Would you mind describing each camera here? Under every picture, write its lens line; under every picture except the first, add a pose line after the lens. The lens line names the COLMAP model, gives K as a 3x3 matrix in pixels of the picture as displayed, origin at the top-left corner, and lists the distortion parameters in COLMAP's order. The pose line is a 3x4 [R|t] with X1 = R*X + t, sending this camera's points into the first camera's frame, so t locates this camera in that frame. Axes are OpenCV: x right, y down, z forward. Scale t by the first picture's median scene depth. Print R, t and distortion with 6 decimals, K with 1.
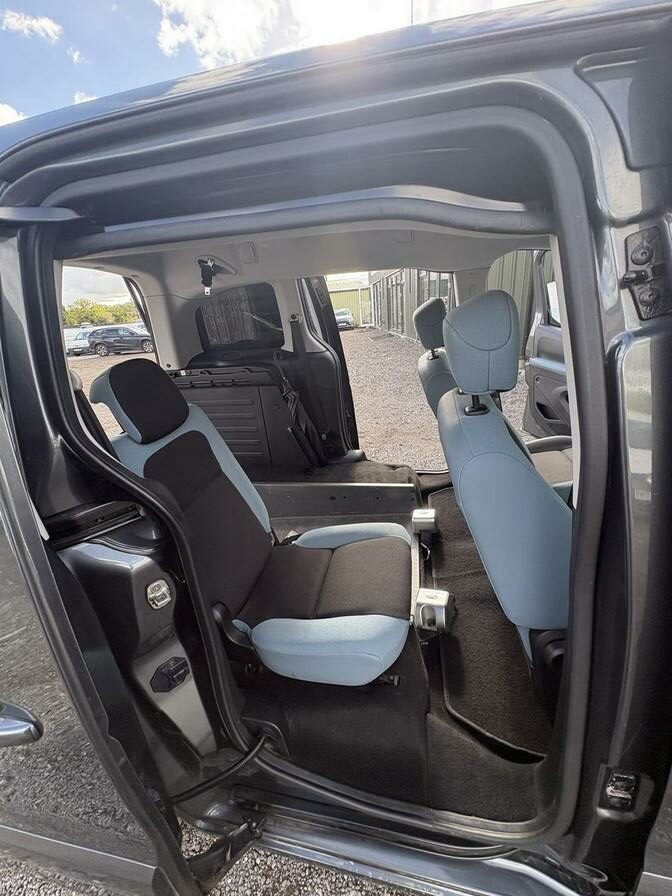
lens RADIAL K [[357.0, 0, 338.0], [0, 357.0, 451.1], [0, 0, 1]] dist [-0.001937, 0.000601]
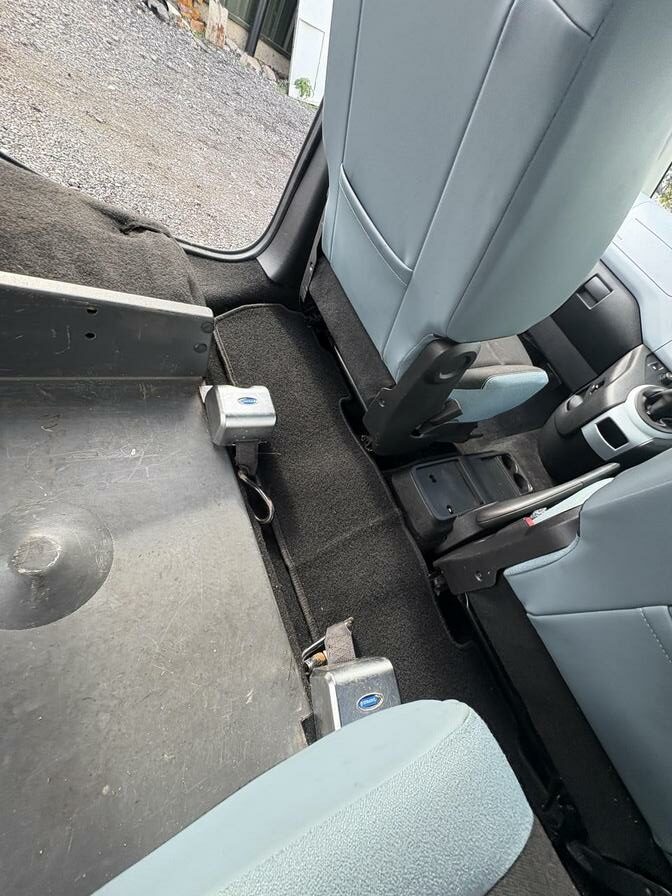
lens RADIAL K [[357.0, 0, 337.0], [0, 357.0, 450.3], [0, 0, 1]] dist [-0.001937, 0.000601]
pose [[0.617944, -0.187412, 0.763559, -0.012320], [-0.326585, 0.822238, 0.466118, 0.000068], [-0.715184, -0.537402, 0.446891, 0.625862]]
